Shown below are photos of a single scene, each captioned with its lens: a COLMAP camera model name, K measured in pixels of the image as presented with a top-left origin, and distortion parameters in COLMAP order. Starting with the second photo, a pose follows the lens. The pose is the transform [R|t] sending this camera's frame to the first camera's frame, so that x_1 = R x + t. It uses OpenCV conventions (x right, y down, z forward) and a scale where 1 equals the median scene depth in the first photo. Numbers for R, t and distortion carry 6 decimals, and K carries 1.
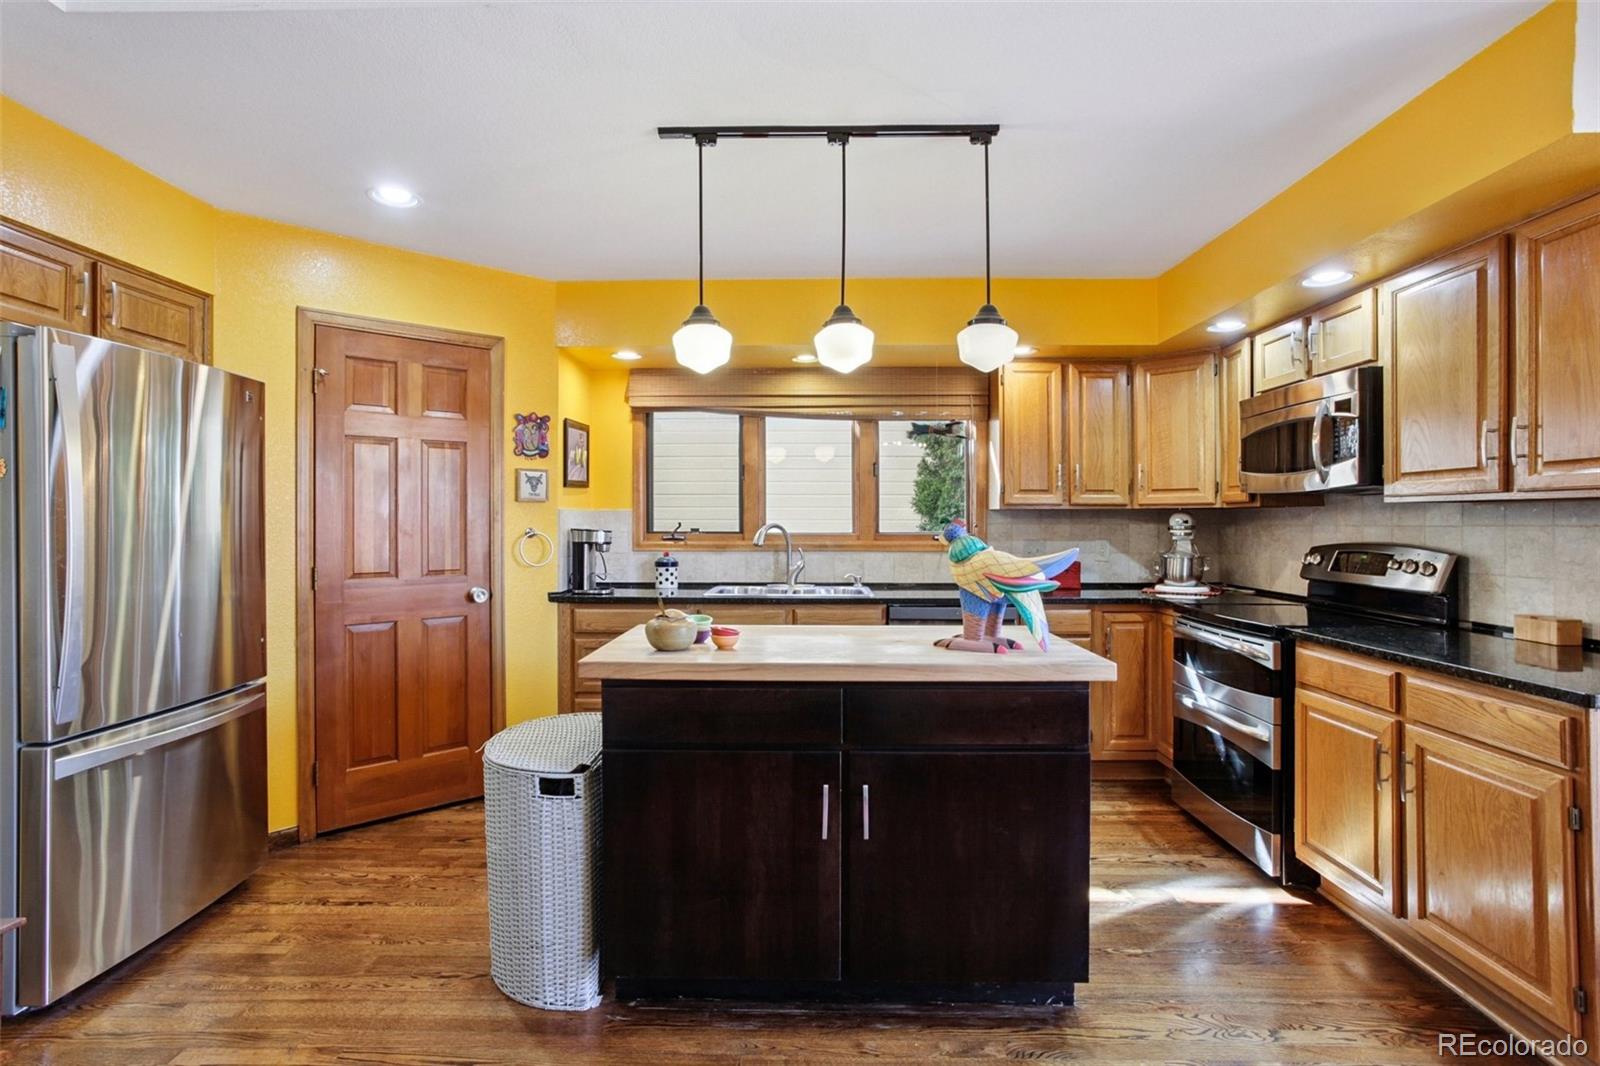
lens RADIAL K [[776.9, 0, 790.4], [0, 776.9, 515.9], [0, 0, 1]] dist [-0.036009, 0.019914]
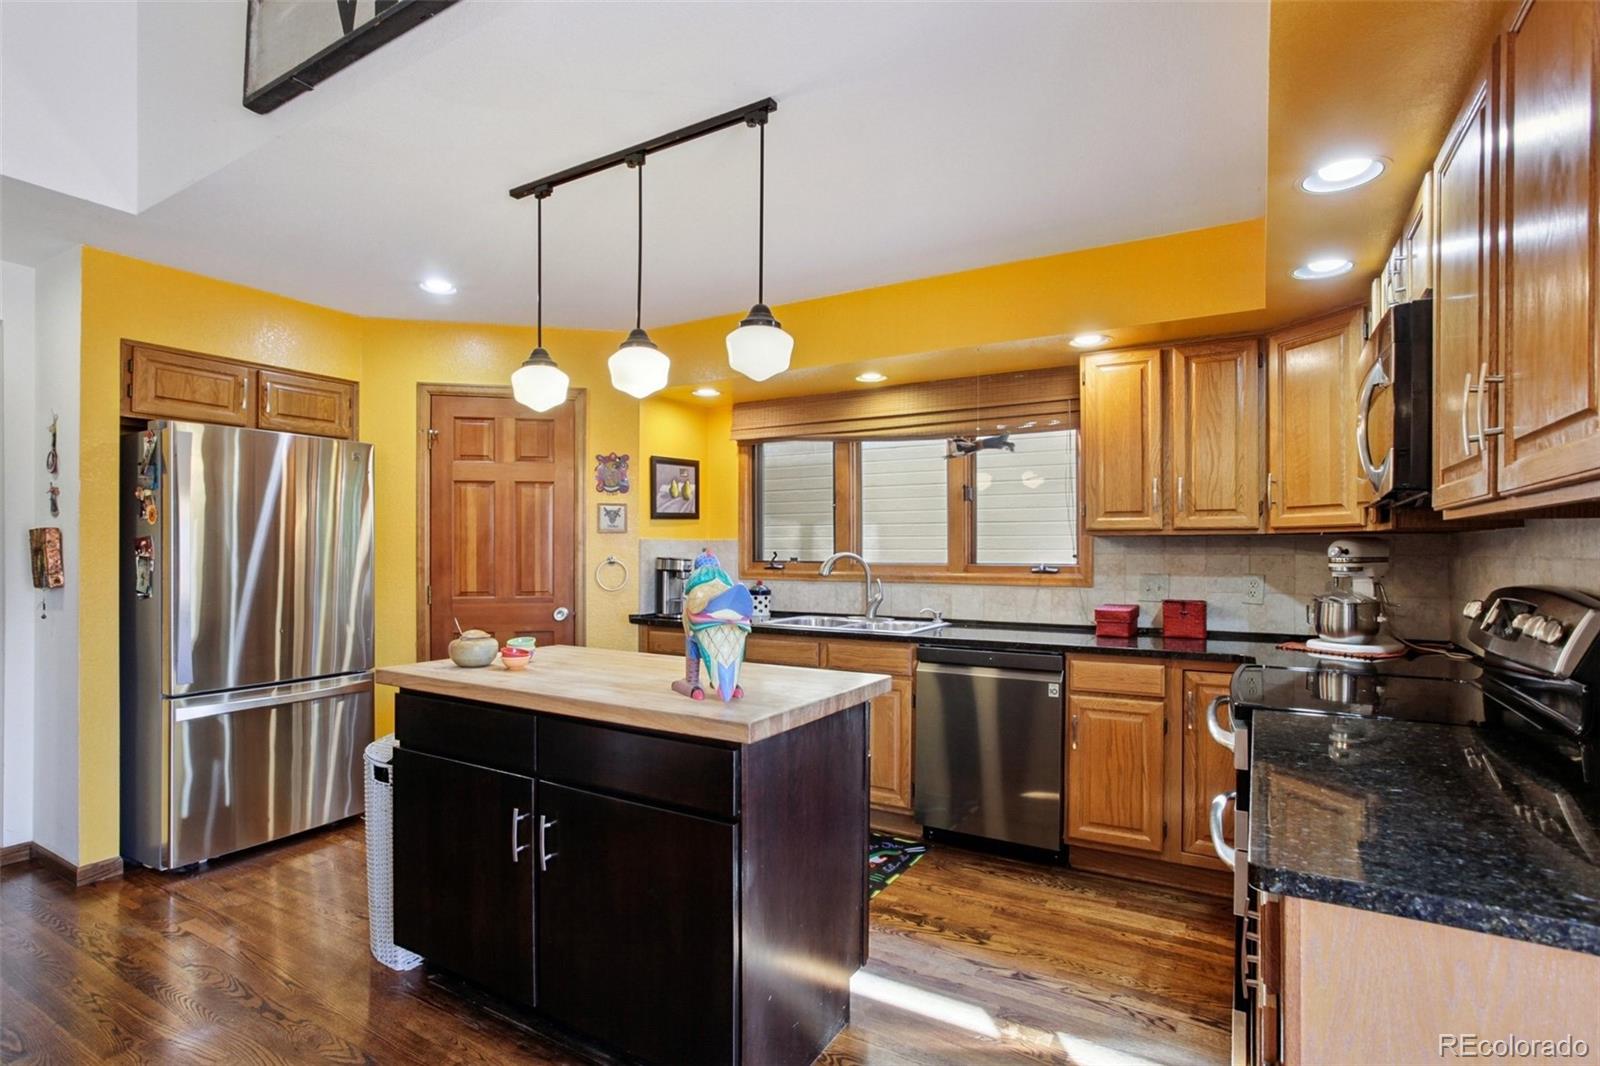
lens RADIAL K [[776.9, 0, 800.8], [0, 776.9, 543.1], [0, 0, 1]] dist [-0.036009, 0.019914]
pose [[0.873234, -0.003648, -0.487287, 0.420870], [0.001977, 0.999990, -0.003943, 0.001526], [0.487297, 0.002479, 0.873233, 0.144266]]
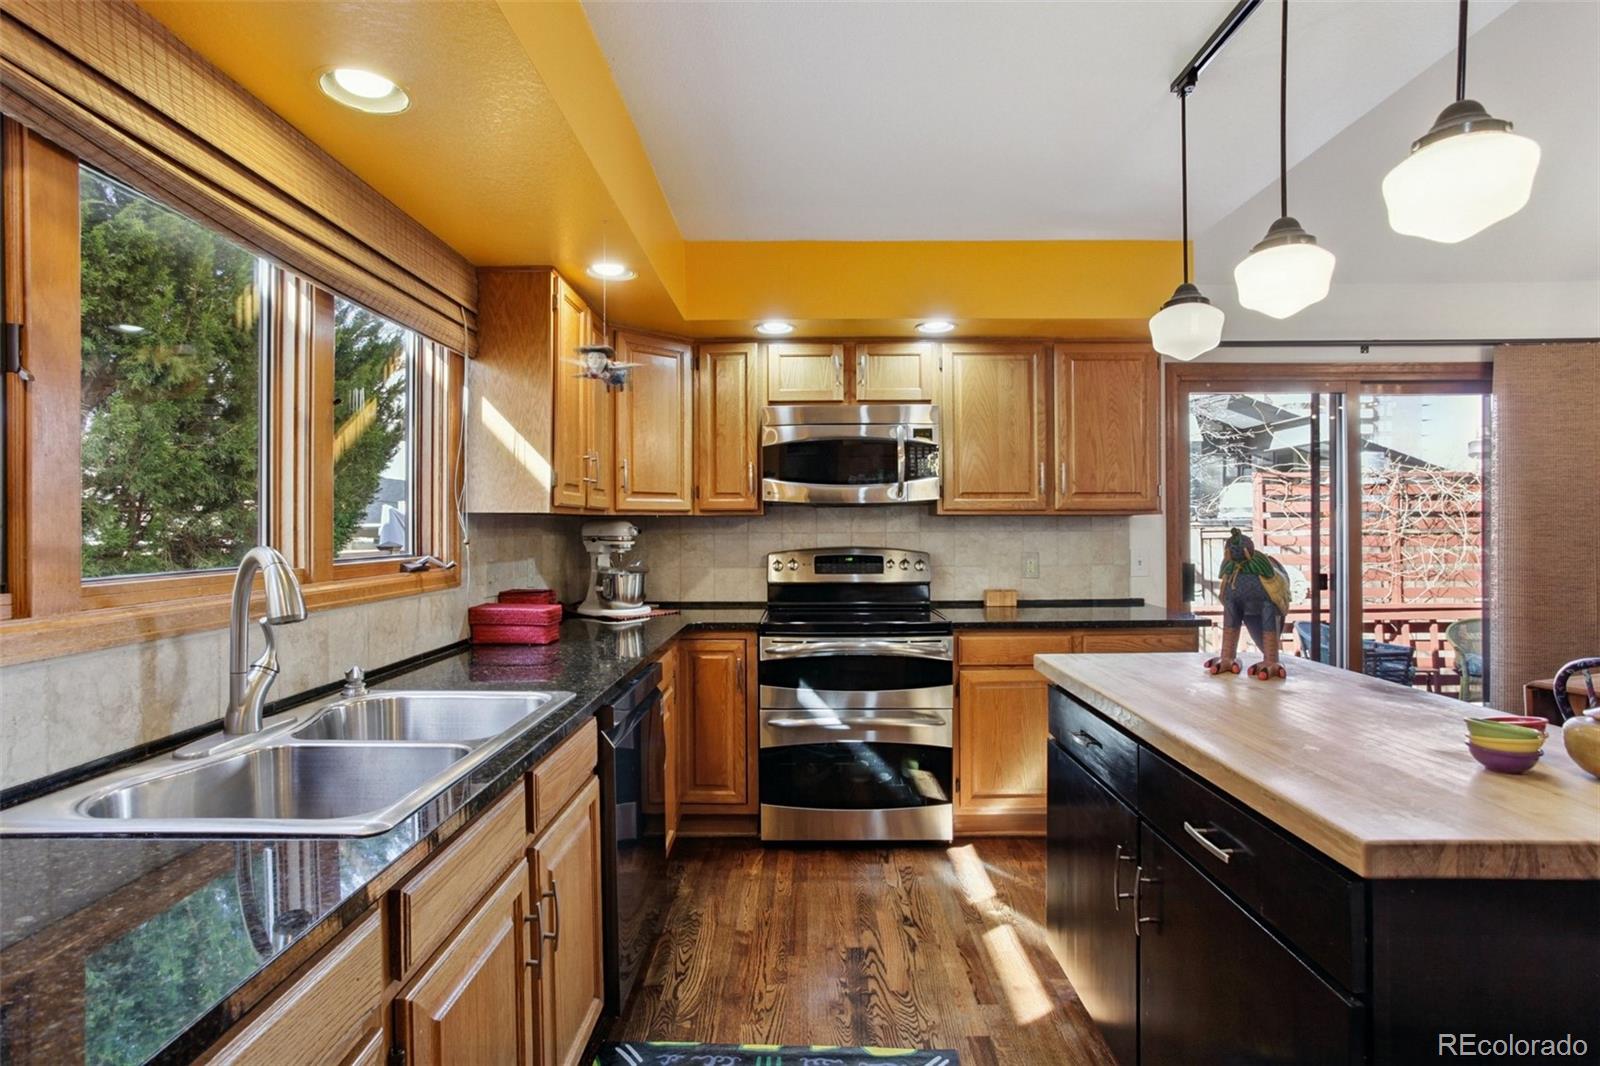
lens RADIAL K [[776.9, 0, 794.8], [0, 776.9, 540.5], [0, 0, 1]] dist [-0.036009, 0.019914]
pose [[-0.004546, -0.019110, 0.999807, -0.345027], [-0.001140, 0.999817, 0.019105, 0.001048], [-0.999989, -0.001053, -0.004567, 0.831303]]
